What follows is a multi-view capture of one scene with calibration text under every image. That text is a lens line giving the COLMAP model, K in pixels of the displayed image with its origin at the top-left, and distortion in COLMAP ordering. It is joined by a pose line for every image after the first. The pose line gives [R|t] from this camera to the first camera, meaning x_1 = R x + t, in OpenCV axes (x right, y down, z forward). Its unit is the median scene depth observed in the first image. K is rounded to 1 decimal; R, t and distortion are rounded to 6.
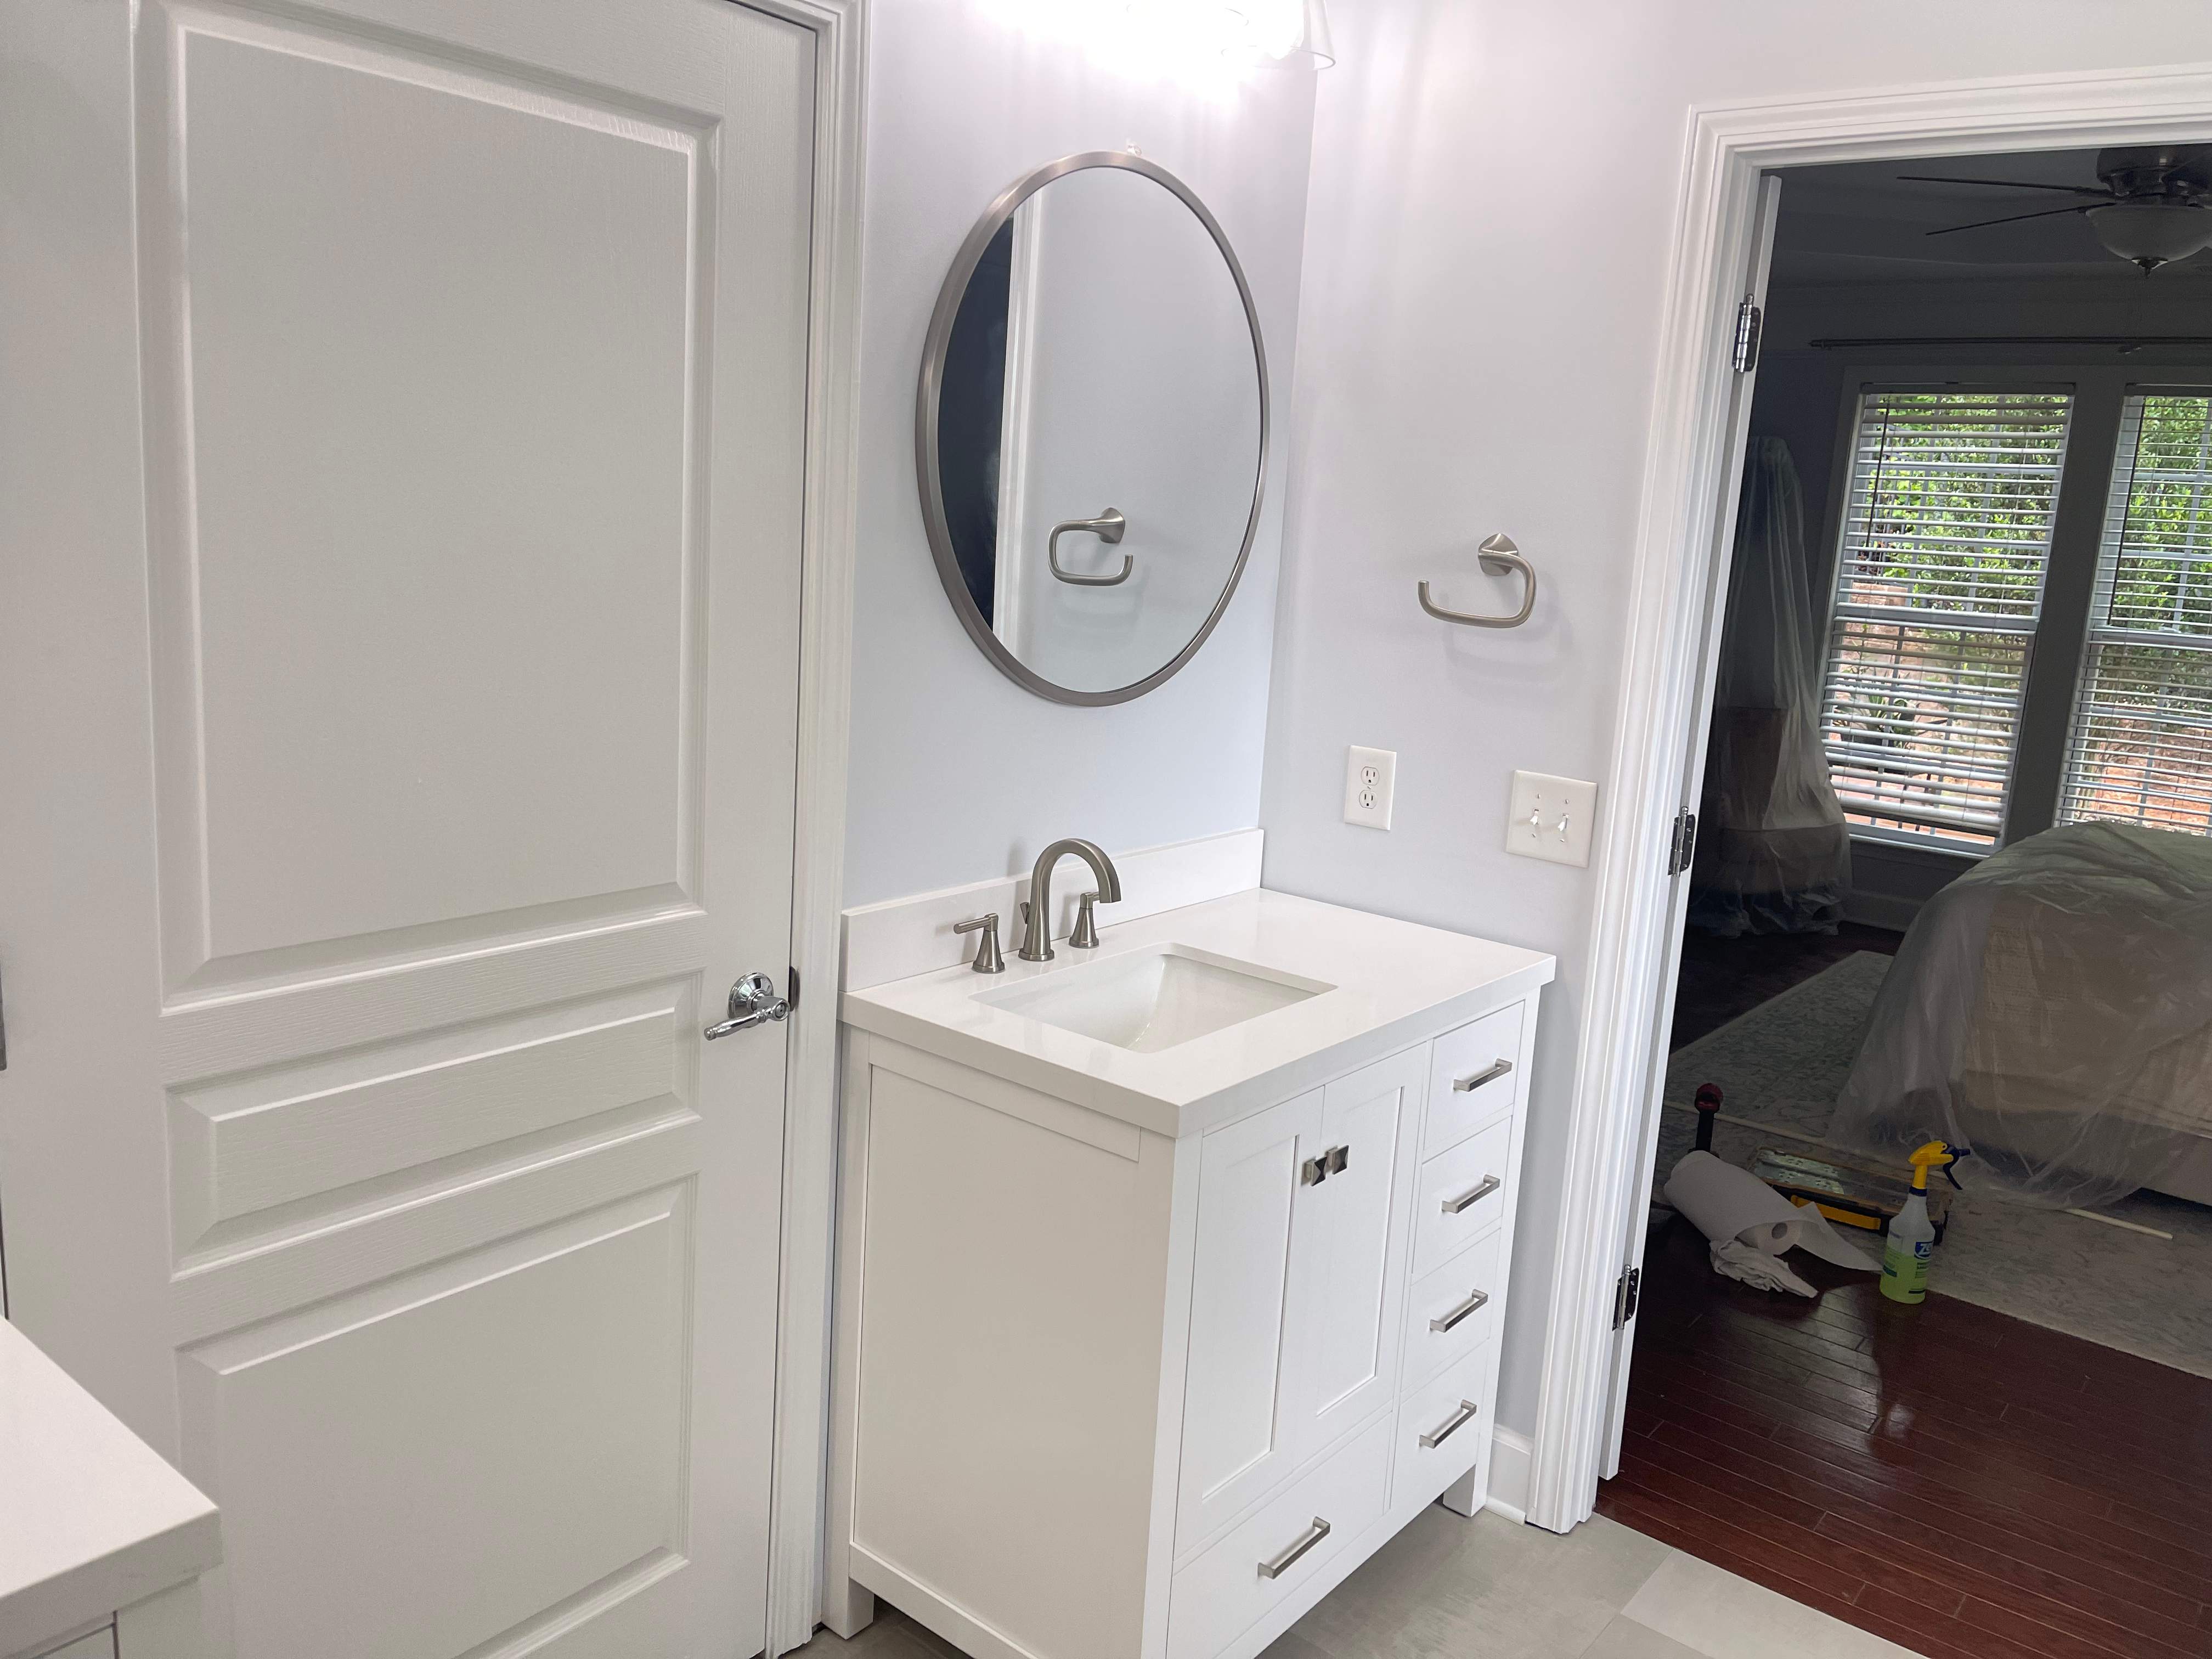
lens RADIAL K [[1680.2, 0, 1116.6], [0, 1680.2, 819.1], [0, 0, 1]] dist [0.069684, -0.093981]
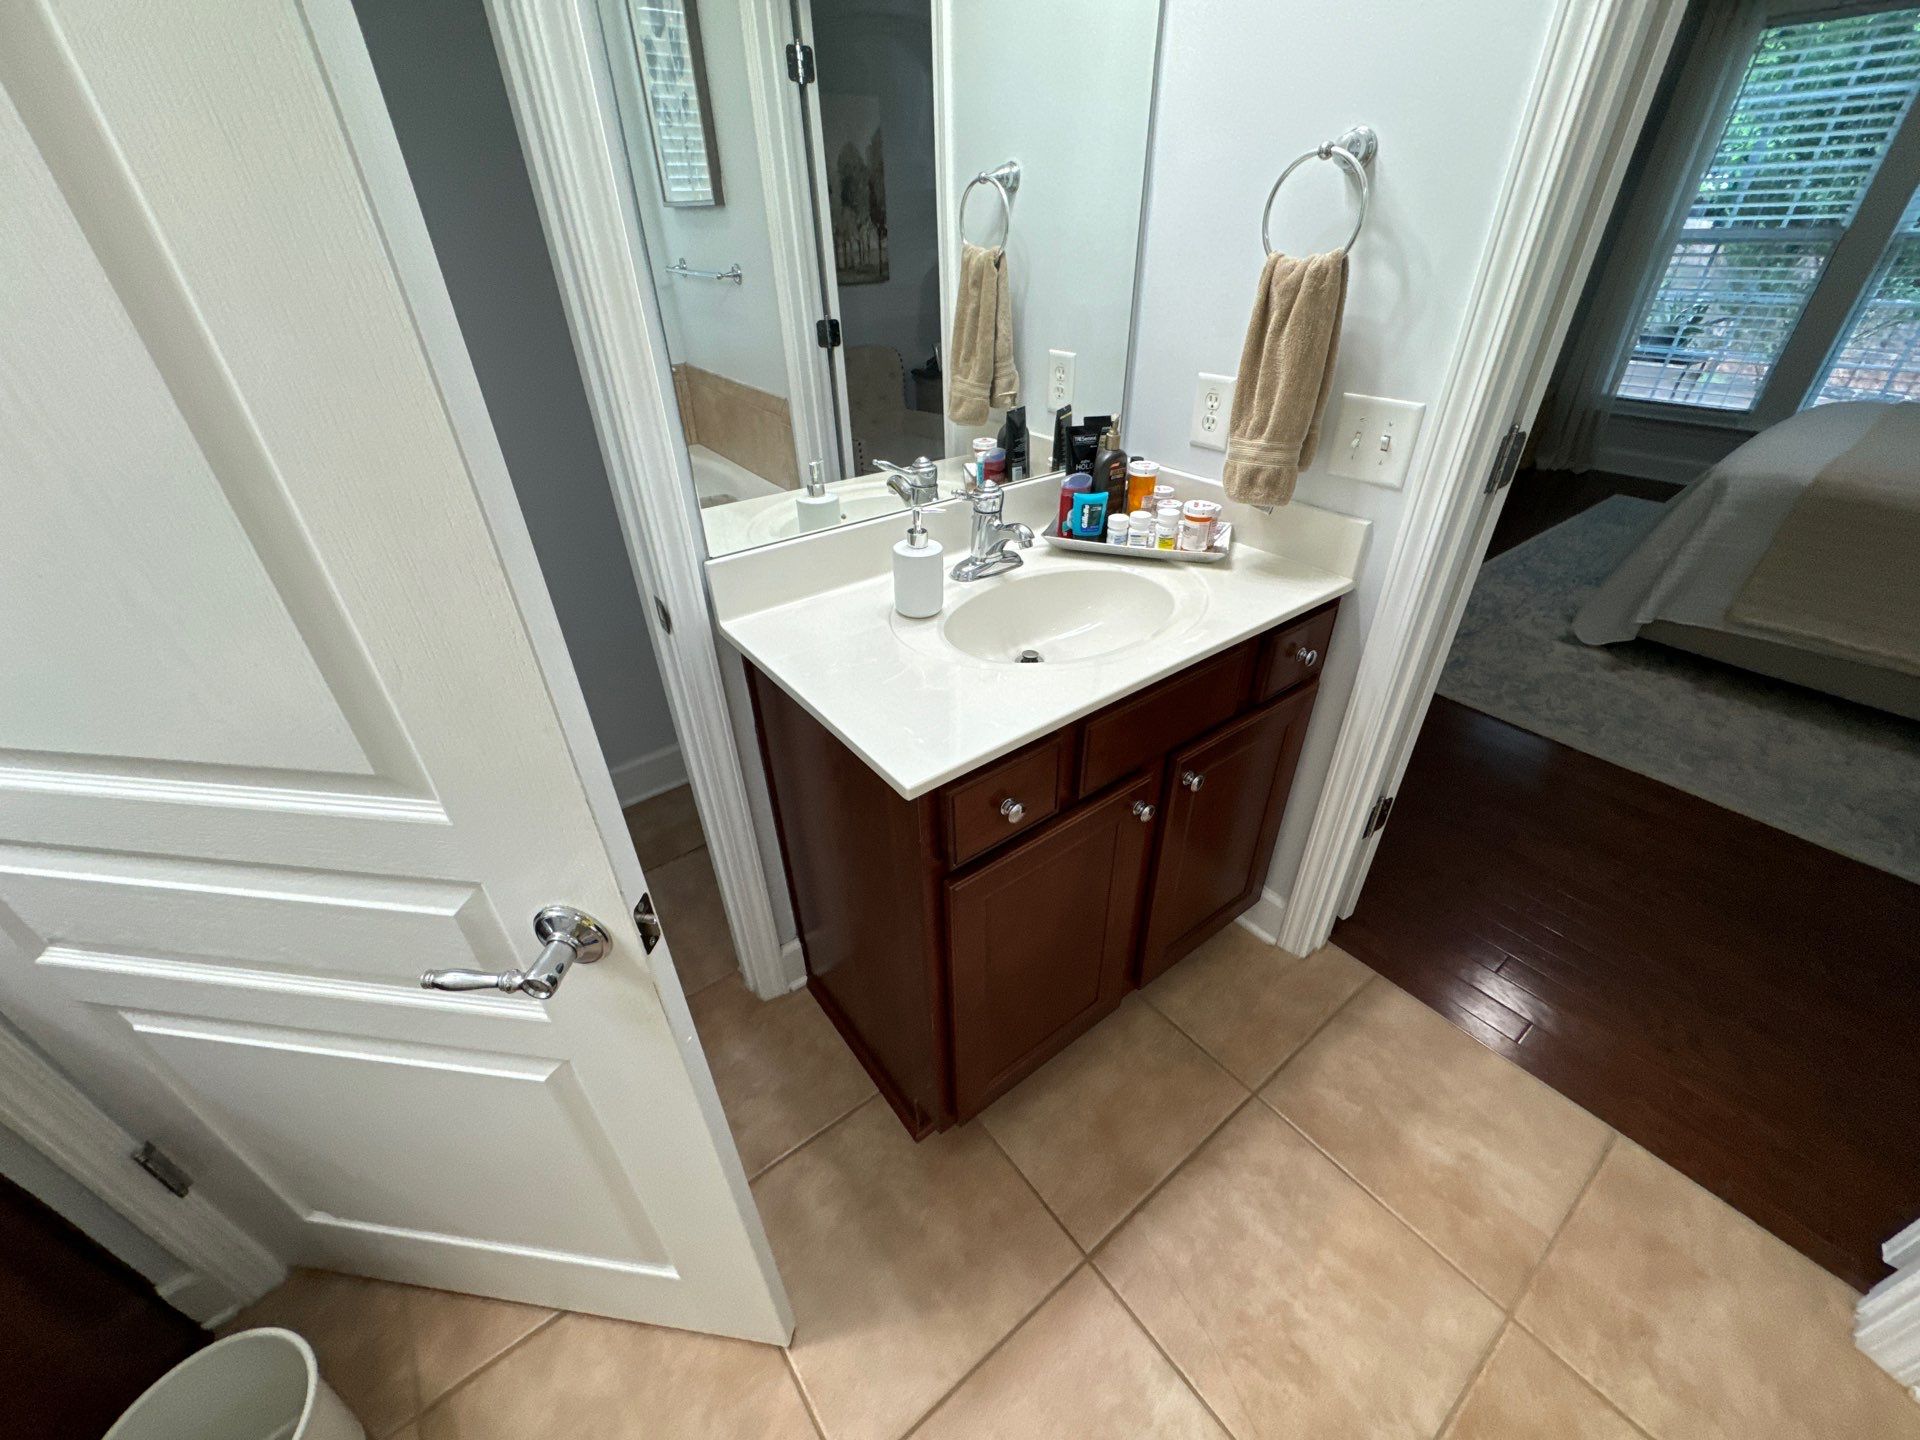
lens RADIAL K [[759.5, 0, 960.0], [0, 759.5, 720.0], [0, 0, 1]] dist [0.002243, 0.000284]
pose [[0.966503, 0.064203, -0.248494, 0.118344], [0.032272, 0.930121, 0.365834, -0.017509], [0.254617, -0.361599, 0.896893, 0.381085]]
